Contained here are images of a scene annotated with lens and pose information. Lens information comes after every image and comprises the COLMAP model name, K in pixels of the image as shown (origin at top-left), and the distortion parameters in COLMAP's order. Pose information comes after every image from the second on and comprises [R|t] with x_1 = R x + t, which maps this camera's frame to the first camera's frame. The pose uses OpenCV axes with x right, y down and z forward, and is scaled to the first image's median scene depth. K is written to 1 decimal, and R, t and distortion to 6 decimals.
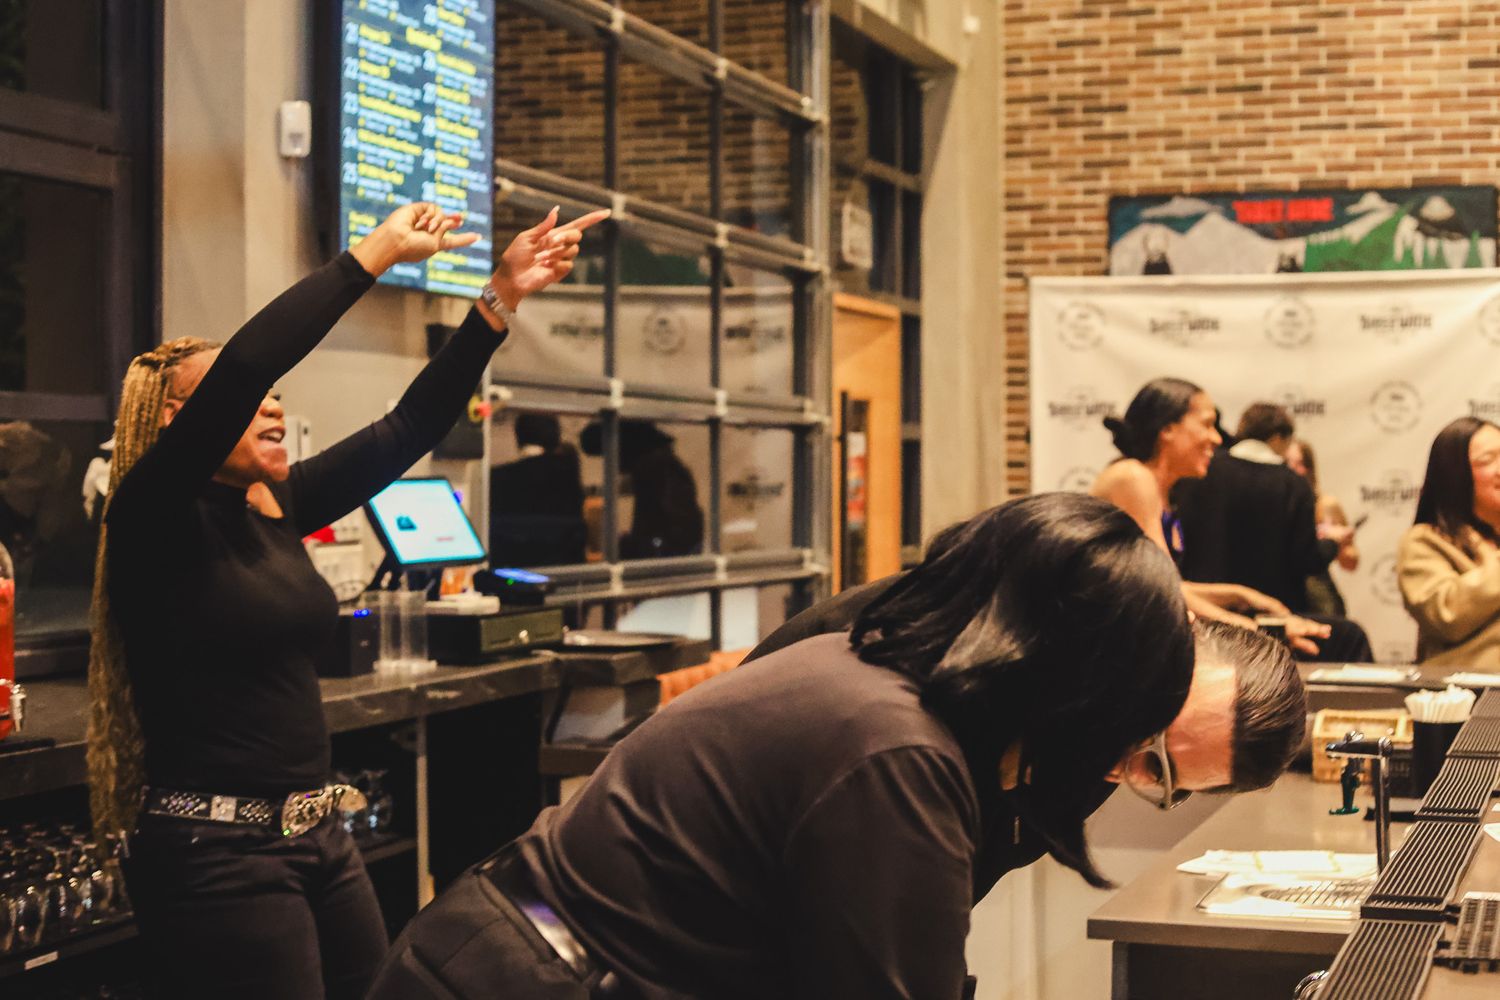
lens RADIAL K [[2268.2, 0, 837.3], [0, 2268.2, 503.4], [0, 0, 1]] dist [-0.071063, 0.024042]
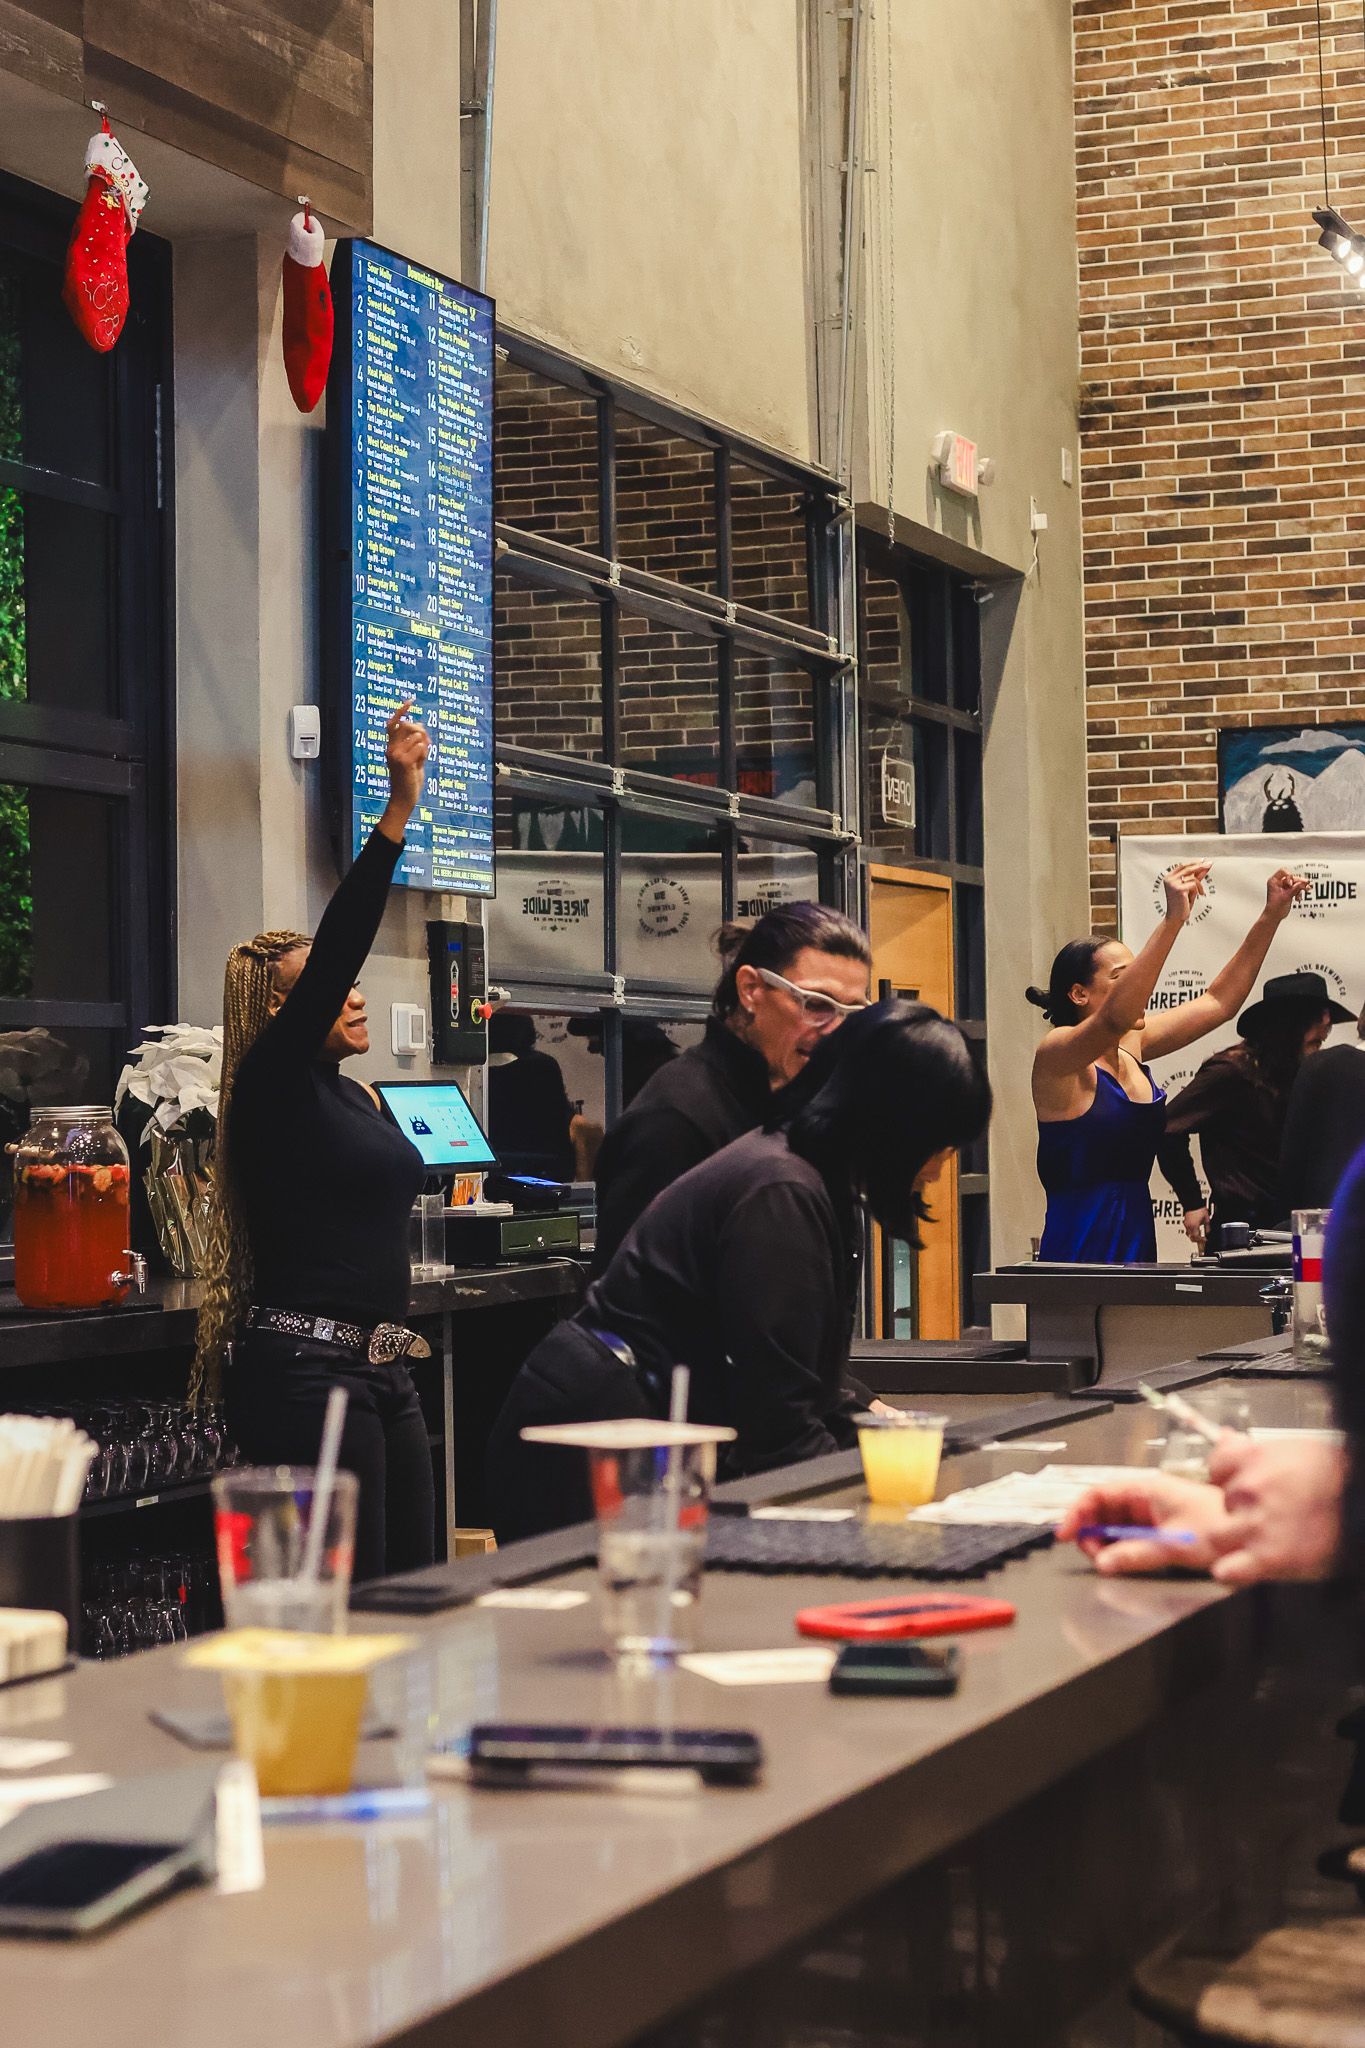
lens RADIAL K [[3241.7, 0, 682.5], [0, 3241.7, 1024.0], [0, 0, 1]] dist [-0.052757, 0.067192]
pose [[0.997752, -0.011172, -0.066080, 0.007533], [0.008947, 0.999386, -0.033868, 0.005267], [0.066418, 0.033201, 0.997239, -0.170251]]
